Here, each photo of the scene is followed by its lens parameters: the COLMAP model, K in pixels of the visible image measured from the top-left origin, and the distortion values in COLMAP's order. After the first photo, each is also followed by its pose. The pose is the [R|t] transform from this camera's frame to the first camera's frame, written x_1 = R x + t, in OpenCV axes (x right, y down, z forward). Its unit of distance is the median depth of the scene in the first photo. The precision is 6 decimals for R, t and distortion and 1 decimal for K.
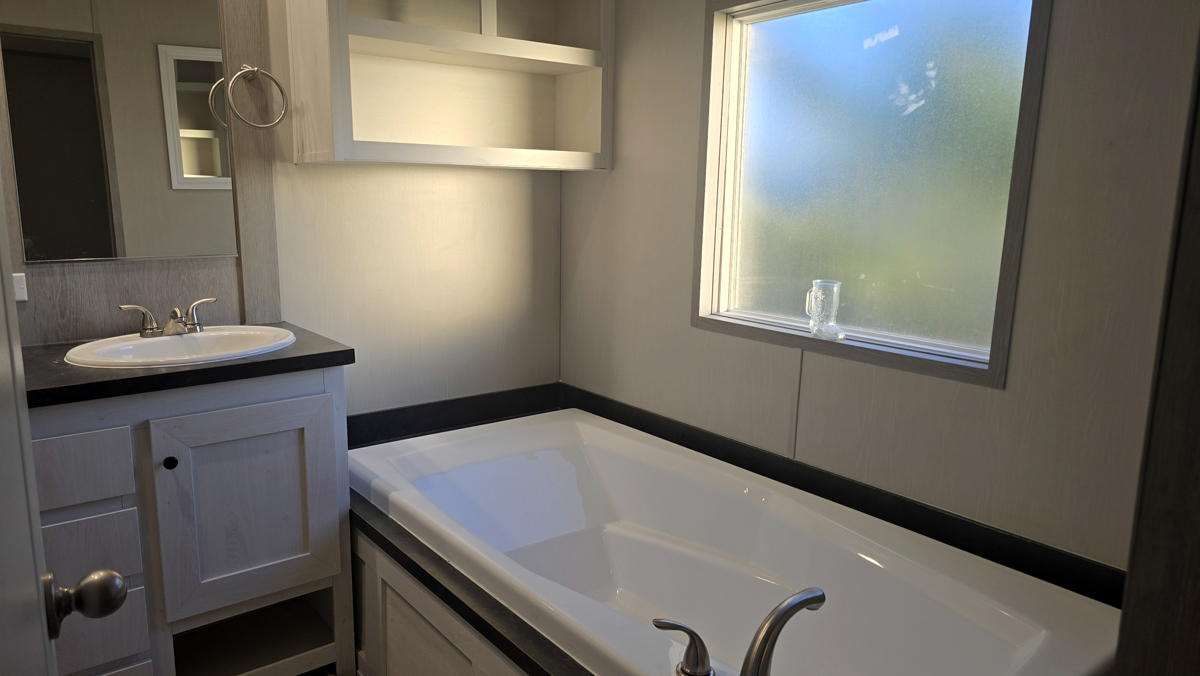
lens RADIAL K [[814.2, 0, 600.0], [0, 814.2, 338.0], [0, 0, 1]] dist [0.075941, -0.081694]
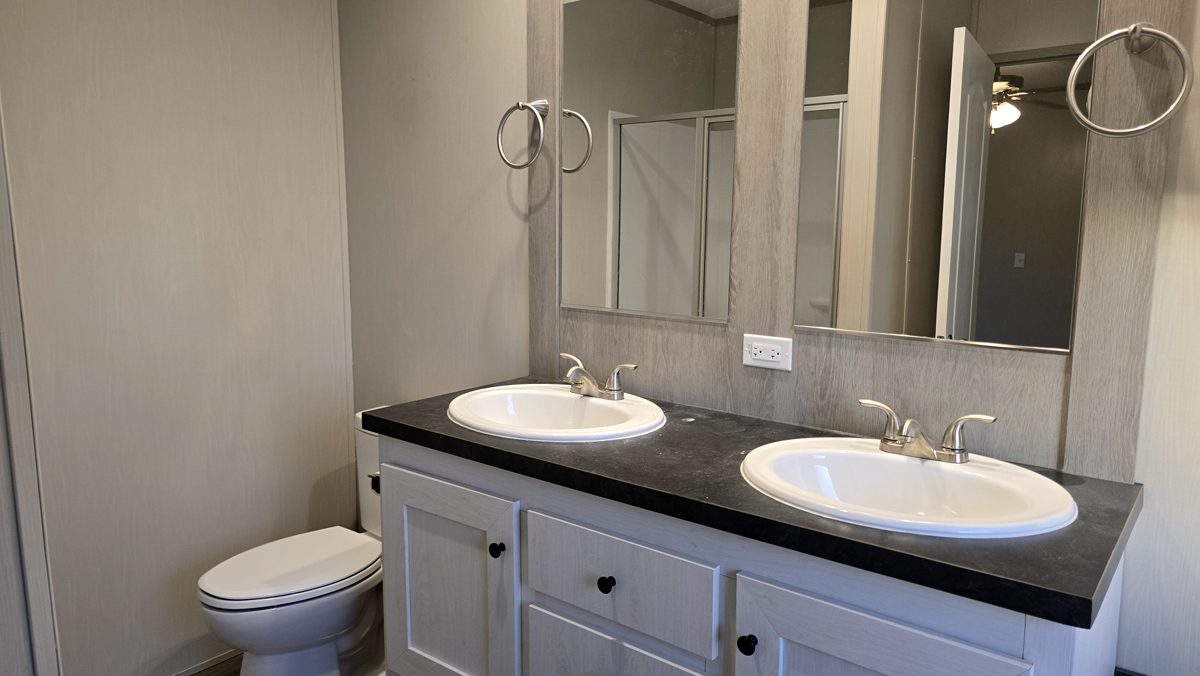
lens RADIAL K [[814.2, 0, 600.0], [0, 814.2, 338.0], [0, 0, 1]] dist [0.075941, -0.081694]
pose [[0.231842, 0.136227, -0.963167, 0.057648], [-0.182508, 0.978654, 0.094486, -0.116715], [0.955479, 0.153880, 0.251756, 0.579122]]
